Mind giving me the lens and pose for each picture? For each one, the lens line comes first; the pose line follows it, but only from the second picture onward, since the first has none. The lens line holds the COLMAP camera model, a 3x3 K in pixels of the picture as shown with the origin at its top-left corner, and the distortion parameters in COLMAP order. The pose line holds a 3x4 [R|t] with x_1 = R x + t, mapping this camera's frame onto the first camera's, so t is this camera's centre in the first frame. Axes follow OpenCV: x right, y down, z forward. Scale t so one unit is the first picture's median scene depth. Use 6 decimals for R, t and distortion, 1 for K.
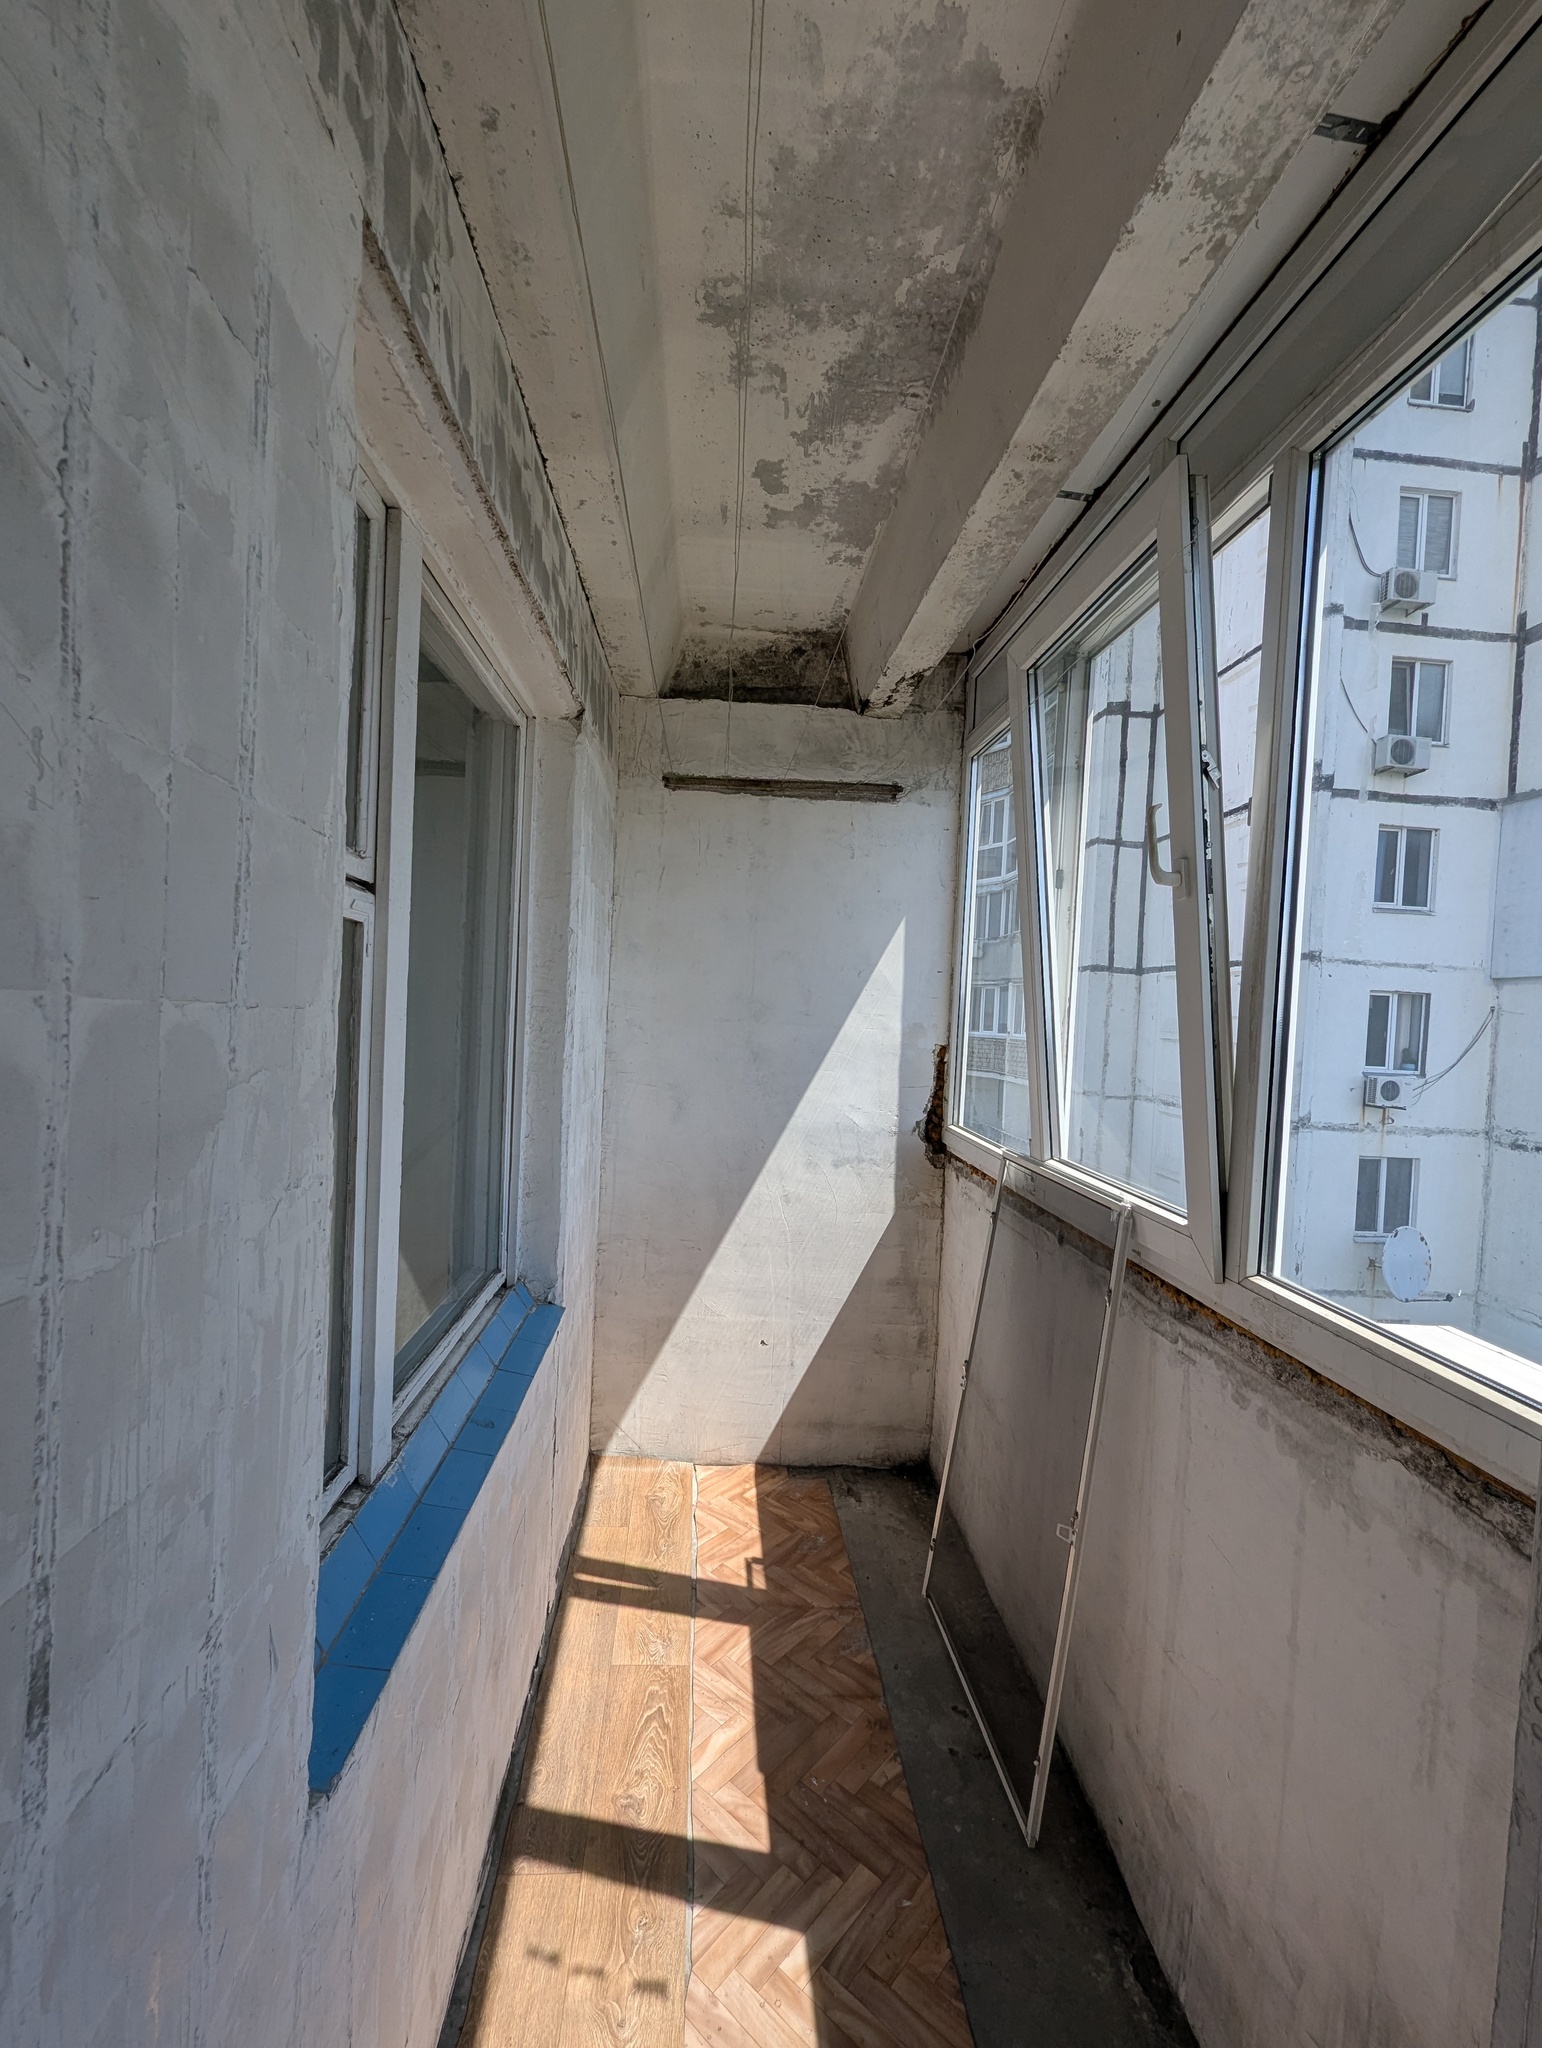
lens RADIAL K [[852.8, 0, 751.2], [0, 852.8, 1032.4], [0, 0, 1]] dist [0.000796, -0.000668]
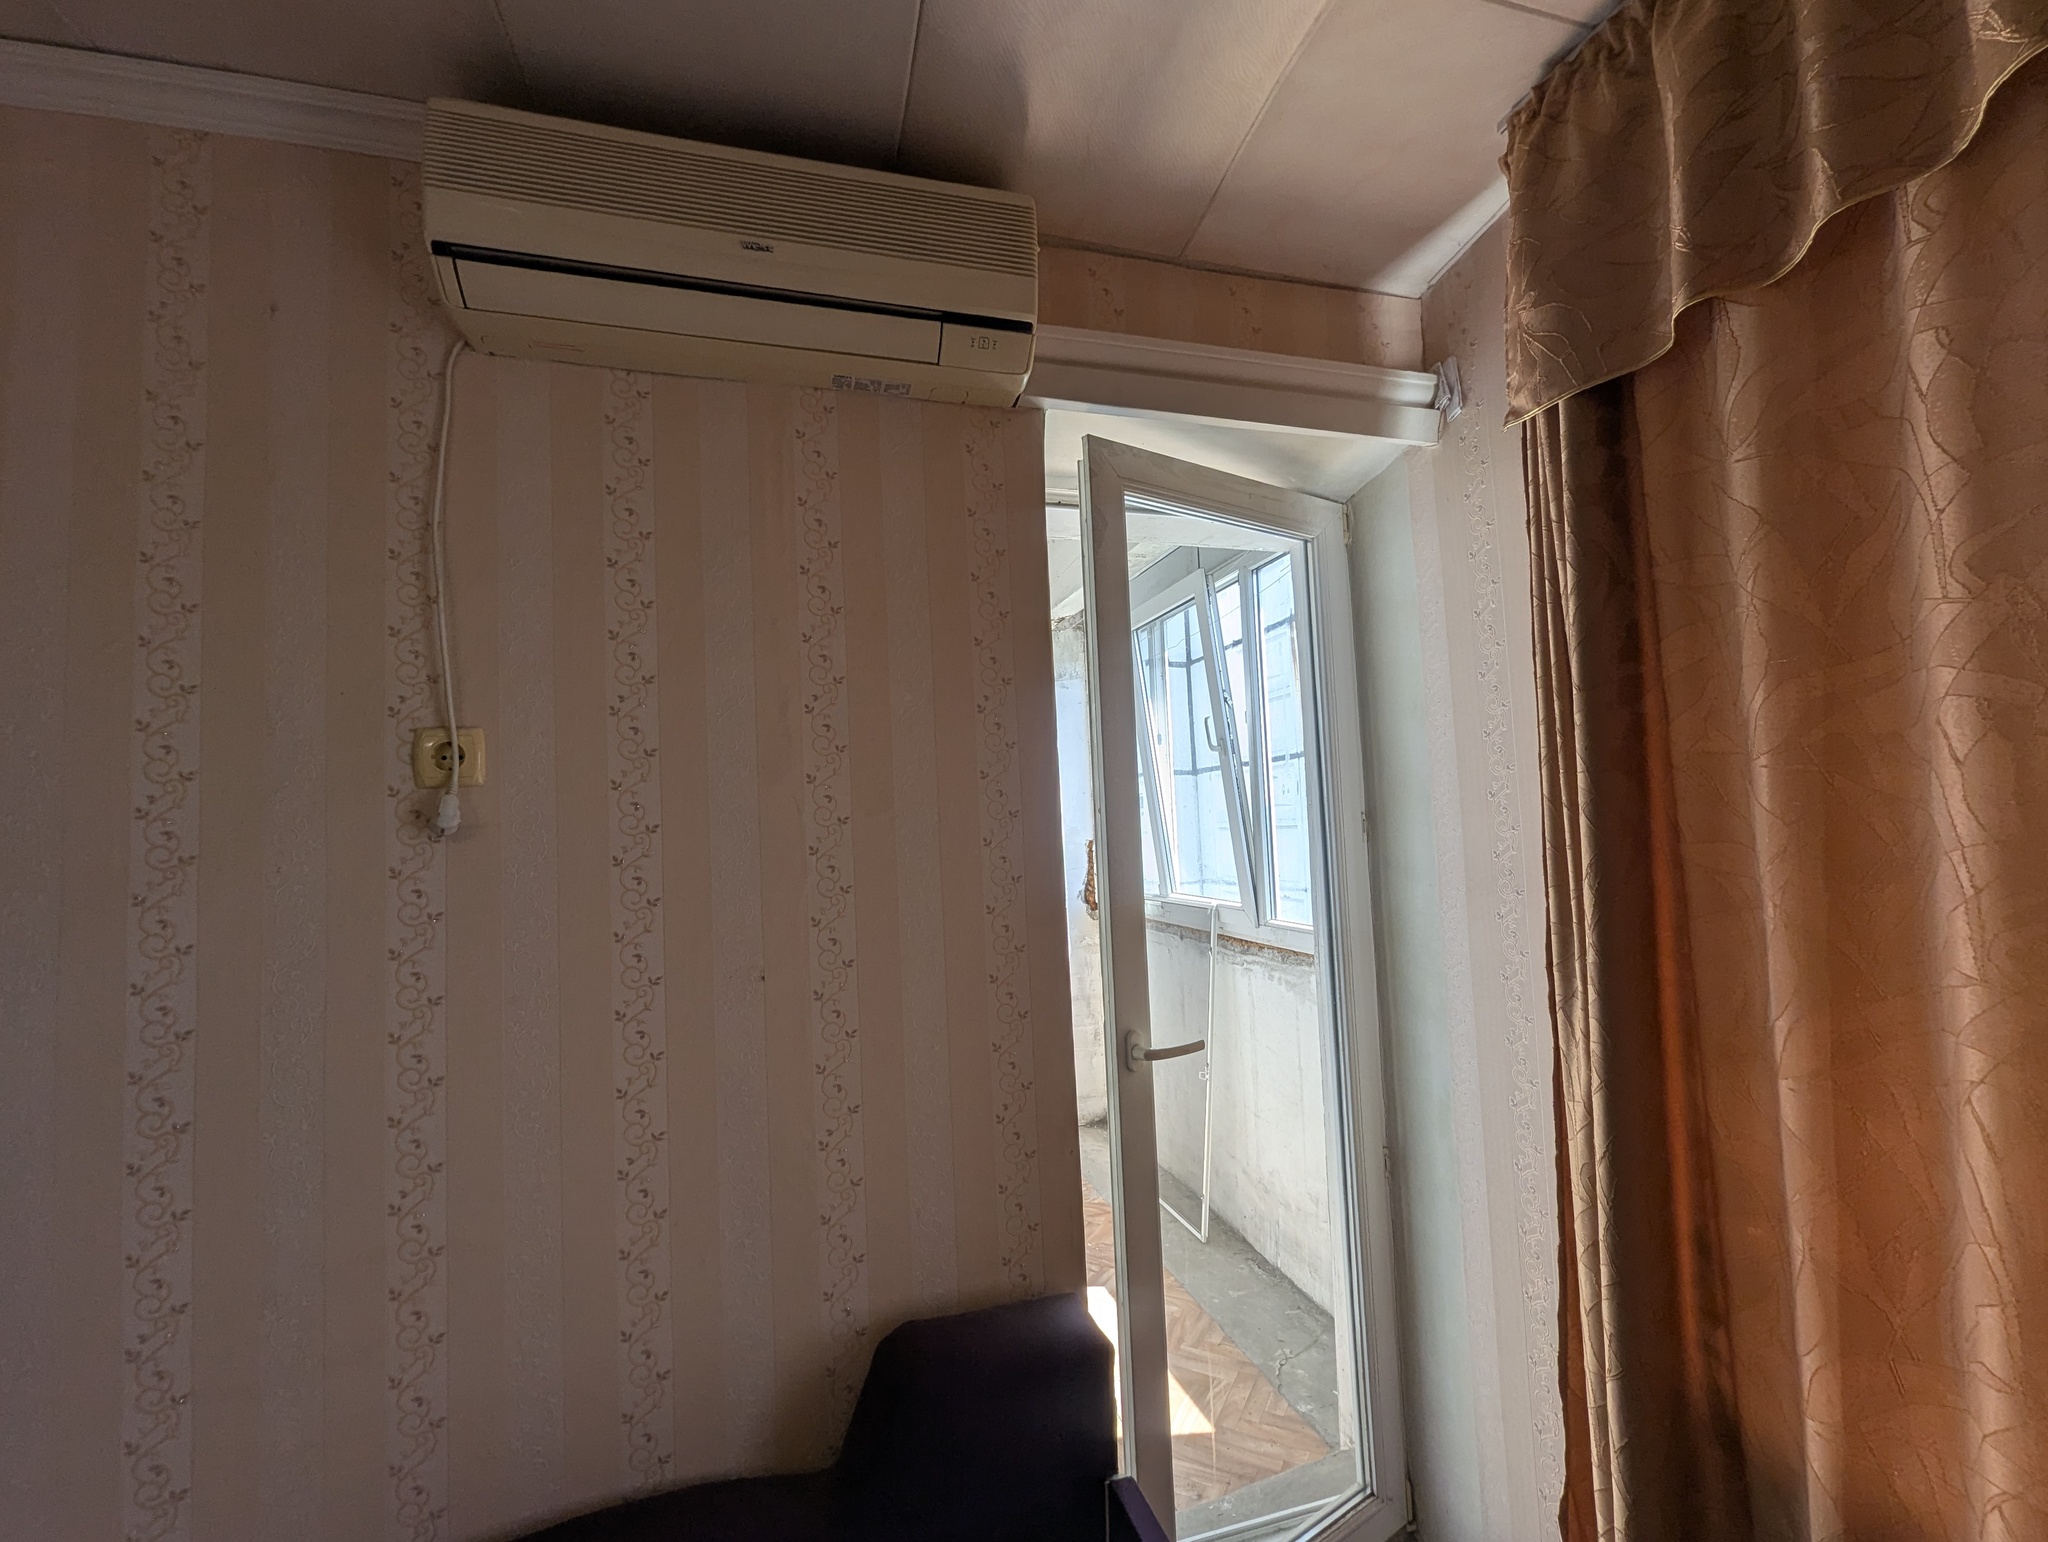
lens RADIAL K [[852.8, 0, 1020.5], [0, 852.8, 781.2], [0, 0, 1]] dist [0.000796, -0.000668]
pose [[0.971182, -0.076003, 0.225895, -0.294457], [0.093850, 0.993170, -0.069329, 0.005691], [-0.219083, 0.088532, 0.971681, -0.595817]]
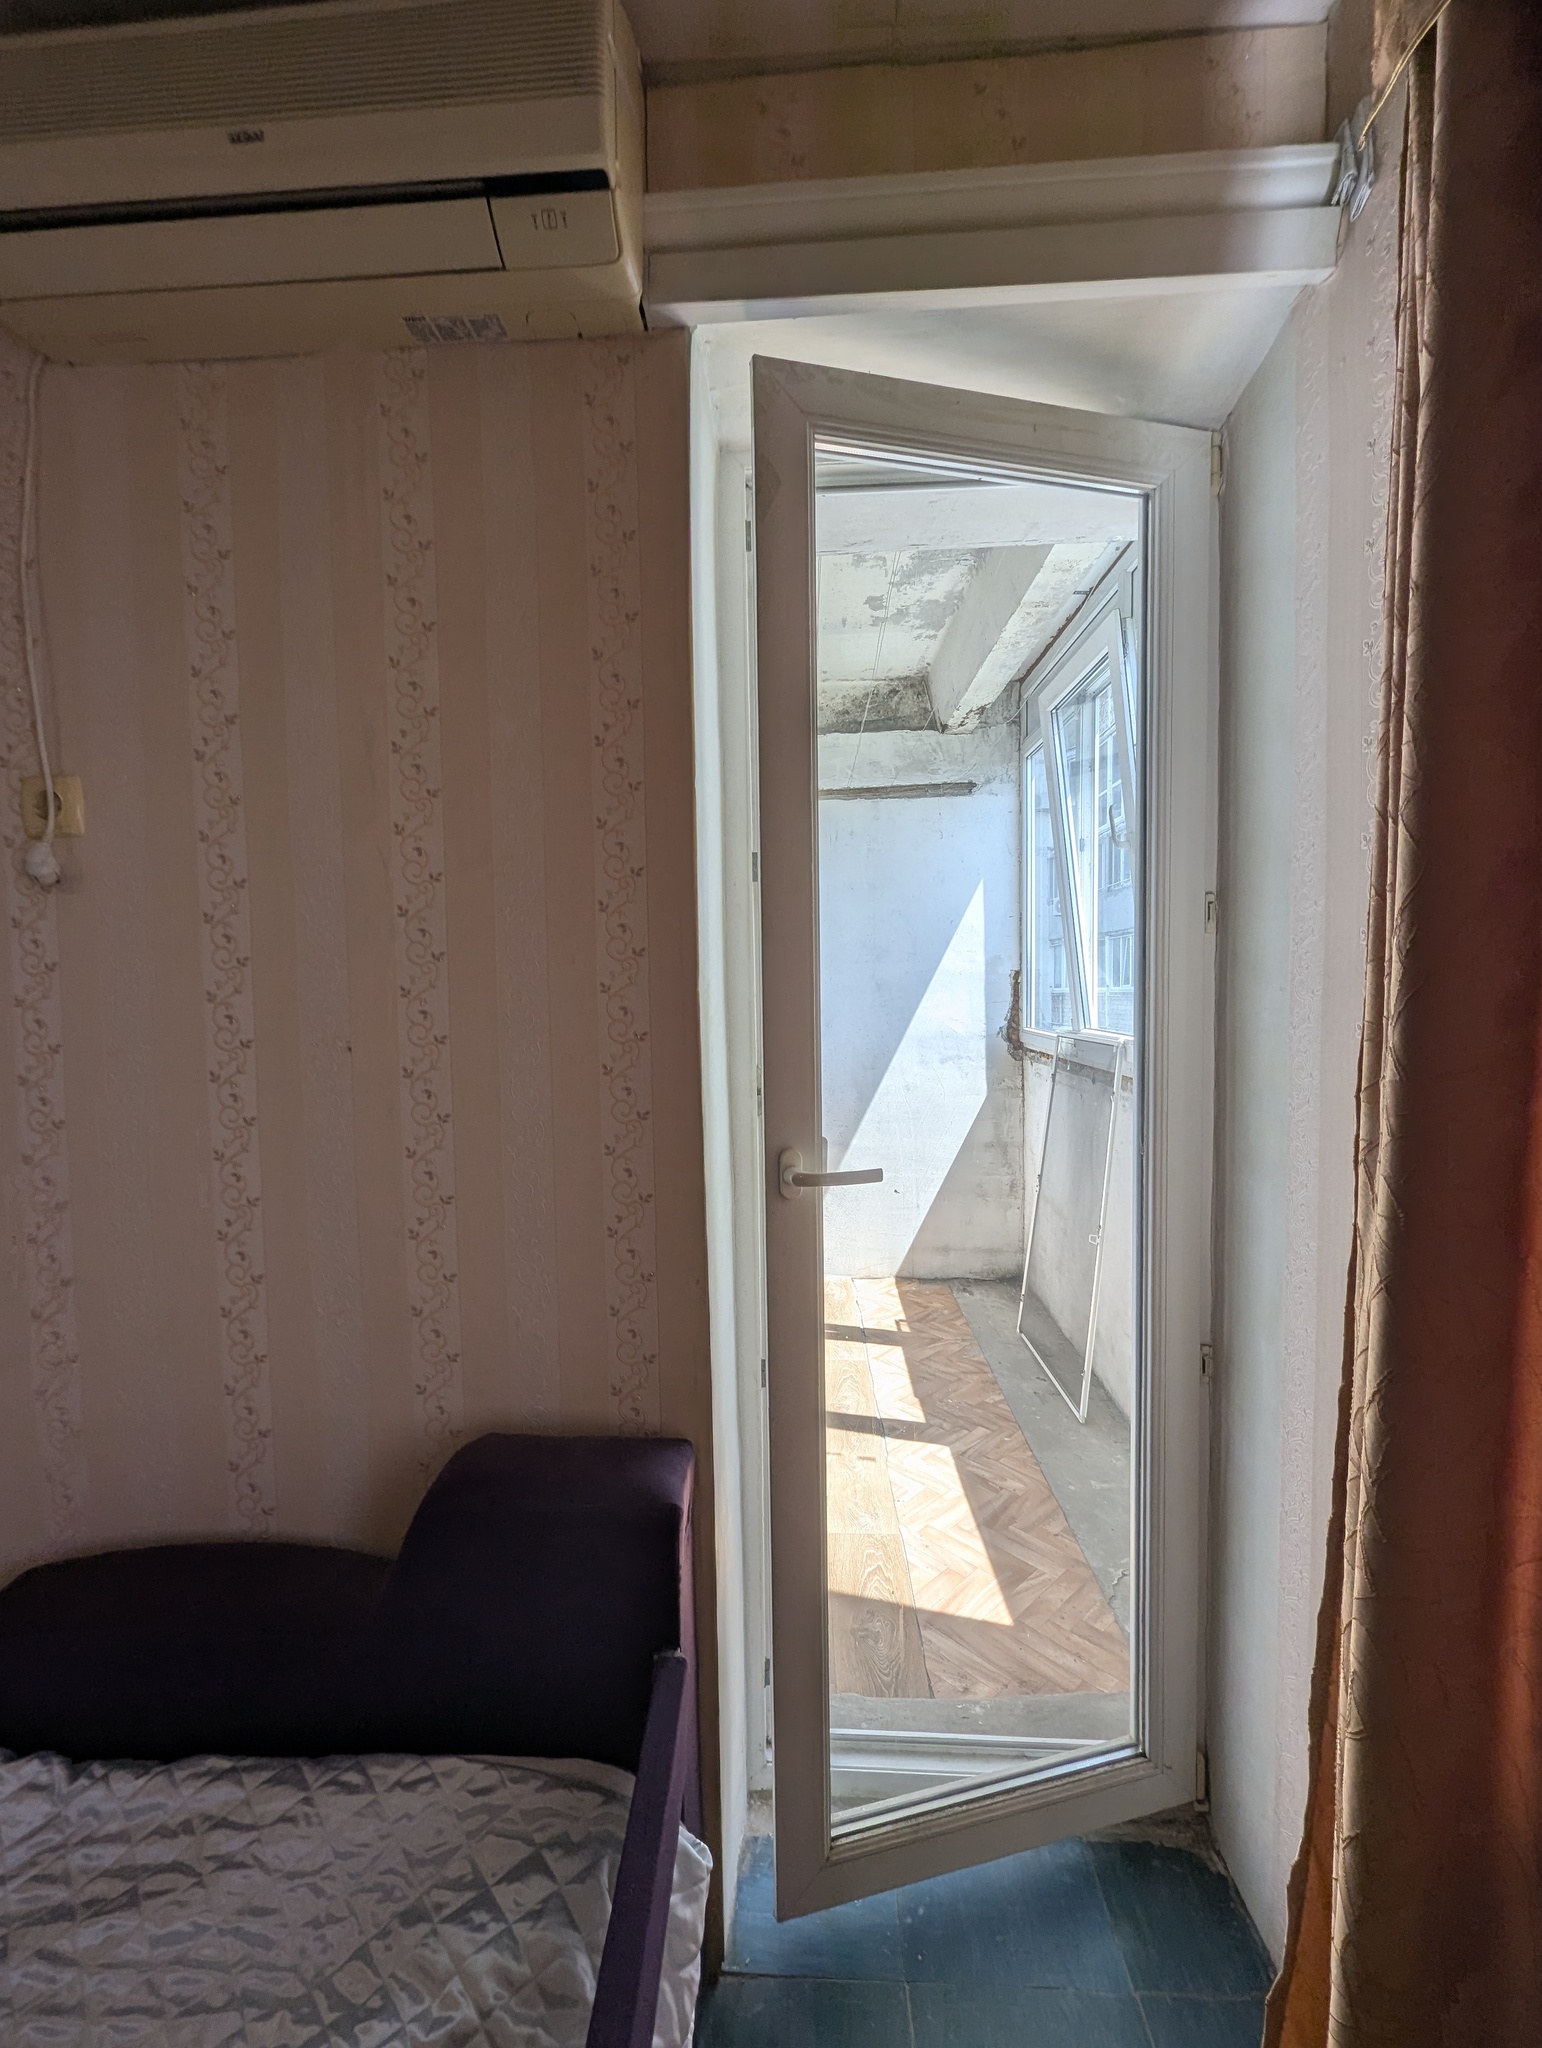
lens RADIAL K [[852.8, 0, 751.2], [0, 852.8, 1032.4], [0, 0, 1]] dist [0.000796, -0.000668]
pose [[0.992019, -0.057873, -0.112024, -0.060145], [0.060887, 0.997864, 0.023667, 0.067916], [0.110415, -0.030298, 0.993424, -0.491797]]
